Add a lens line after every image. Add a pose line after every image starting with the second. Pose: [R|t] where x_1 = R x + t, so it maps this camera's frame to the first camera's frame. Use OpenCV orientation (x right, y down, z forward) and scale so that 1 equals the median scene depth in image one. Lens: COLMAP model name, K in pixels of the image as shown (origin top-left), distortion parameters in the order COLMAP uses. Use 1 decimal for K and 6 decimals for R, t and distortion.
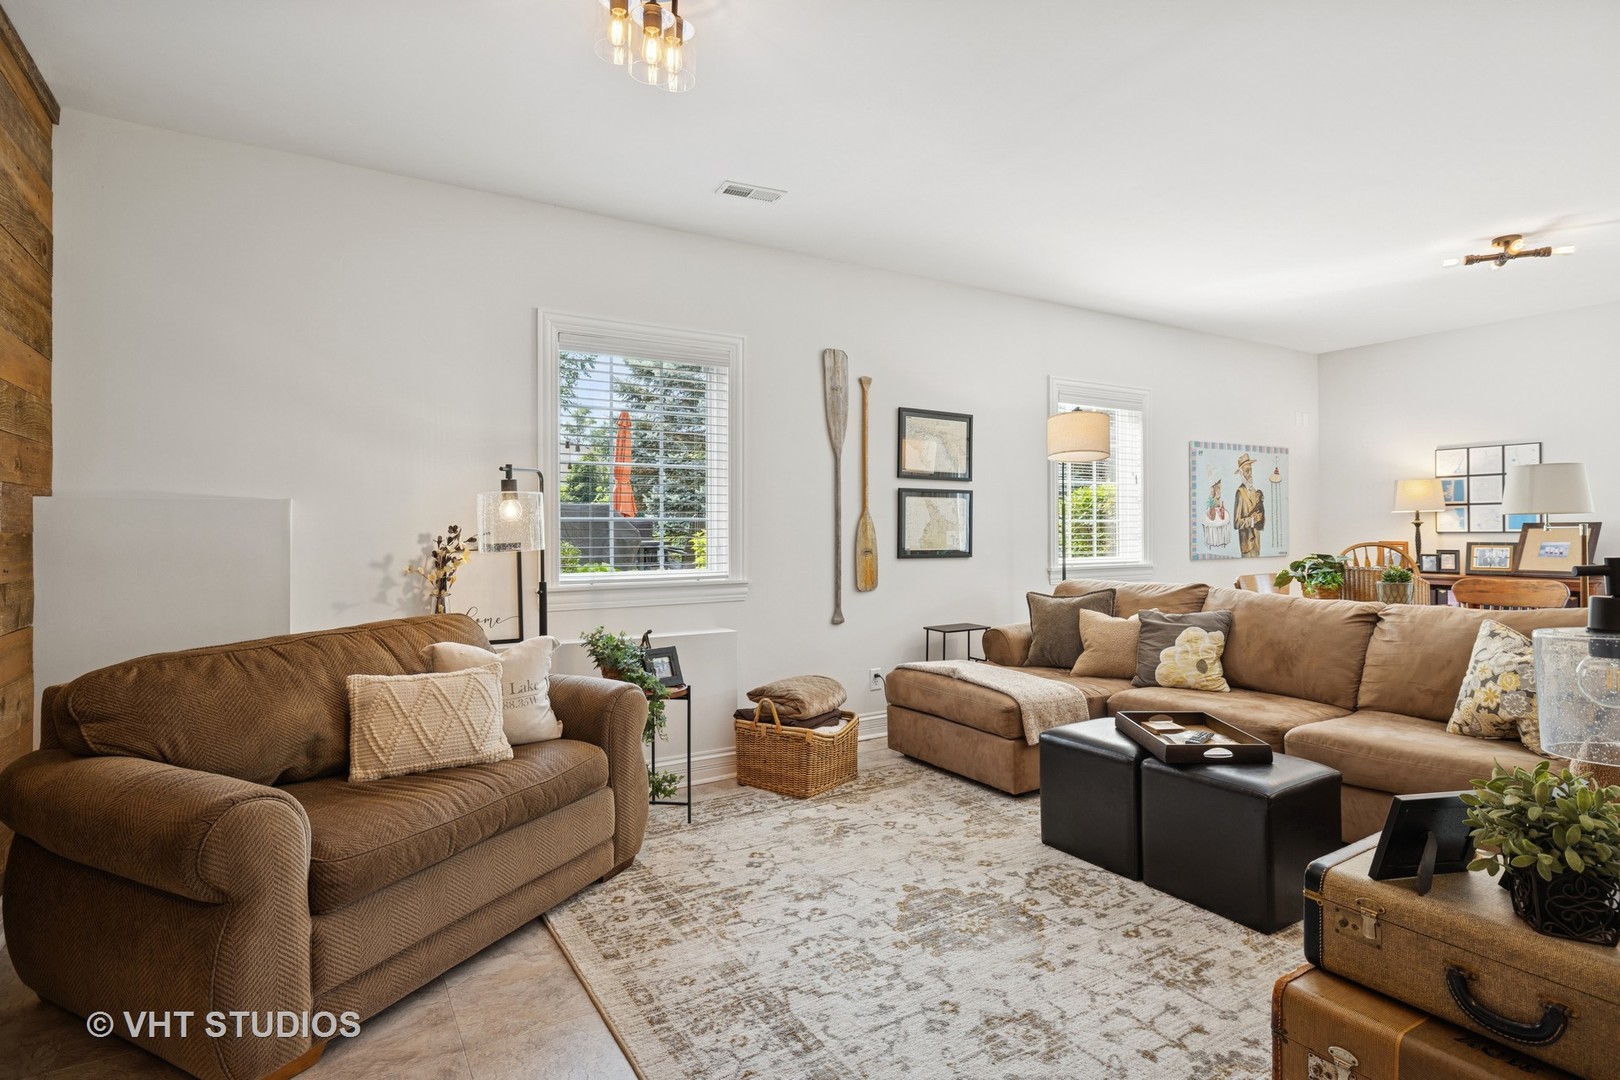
lens RADIAL K [[805.9, 0, 810.1], [0, 805.9, 529.2], [0, 0, 1]] dist [-0.000192, 0.000805]
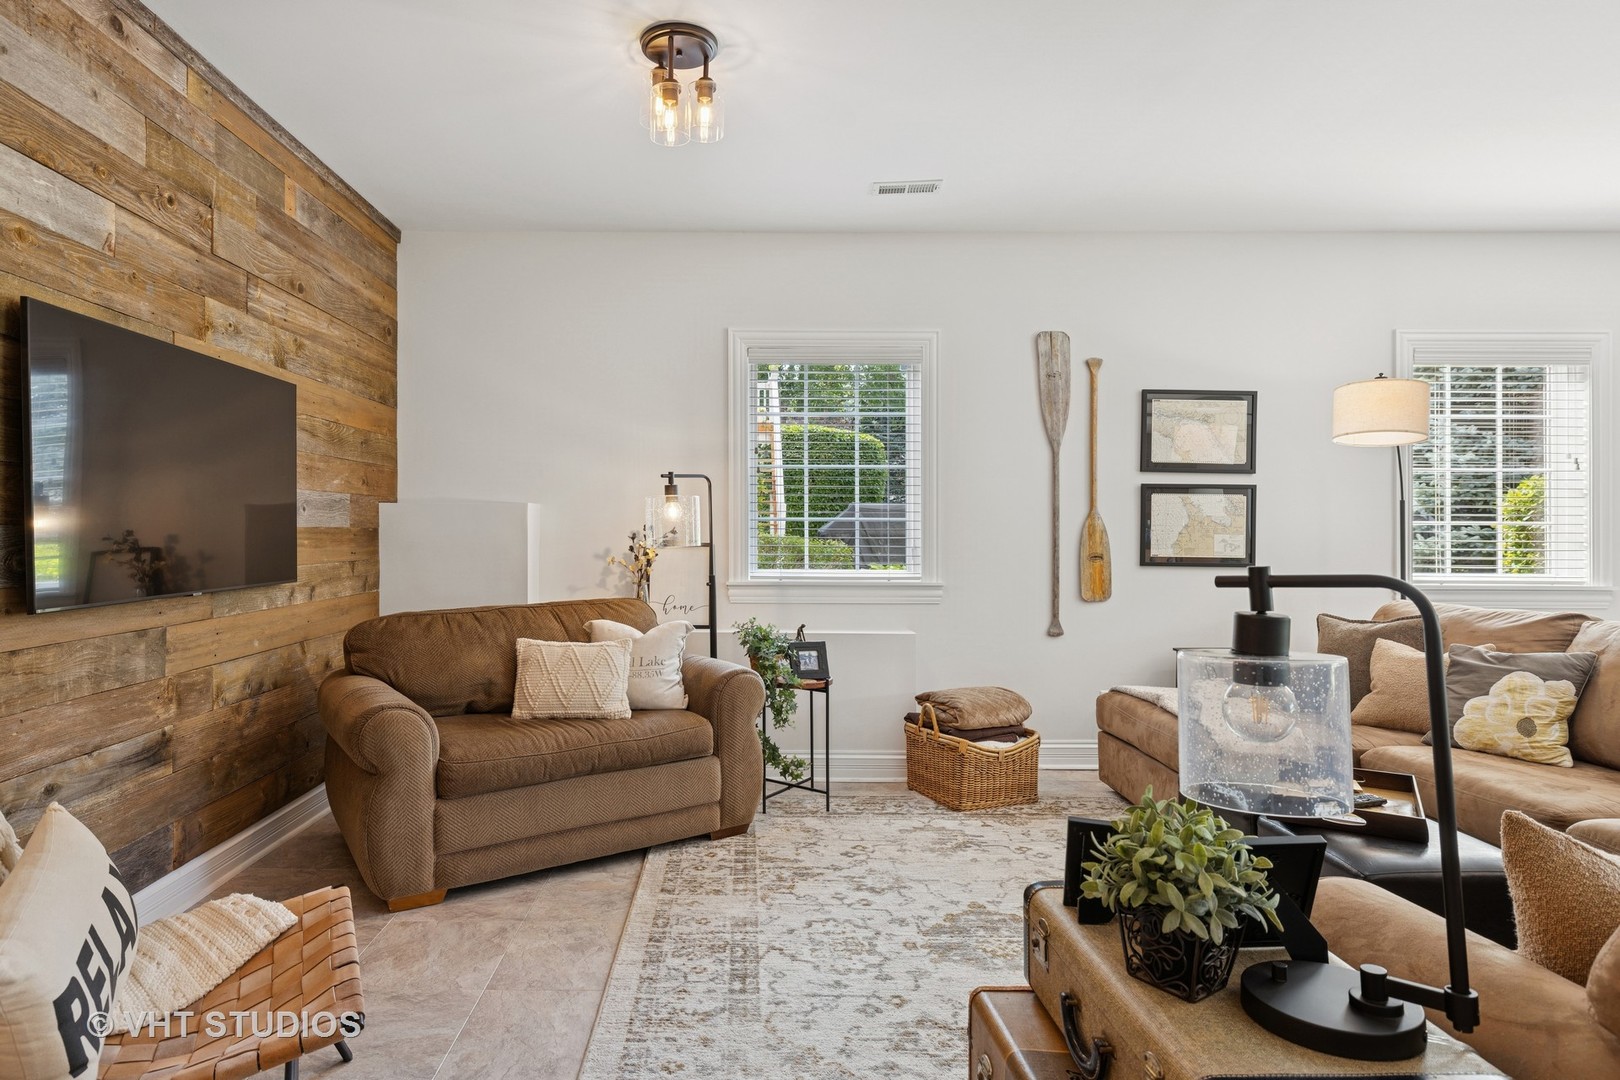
lens RADIAL K [[915.8, 0, 806.4], [0, 915.8, 540.7], [0, 0, 1]] dist [0.001933, -0.001948]
pose [[0.860603, 0.014399, -0.509073, 0.453988], [-0.008551, 0.999868, 0.013826, -0.001321], [0.509205, -0.007546, 0.860612, -0.033091]]
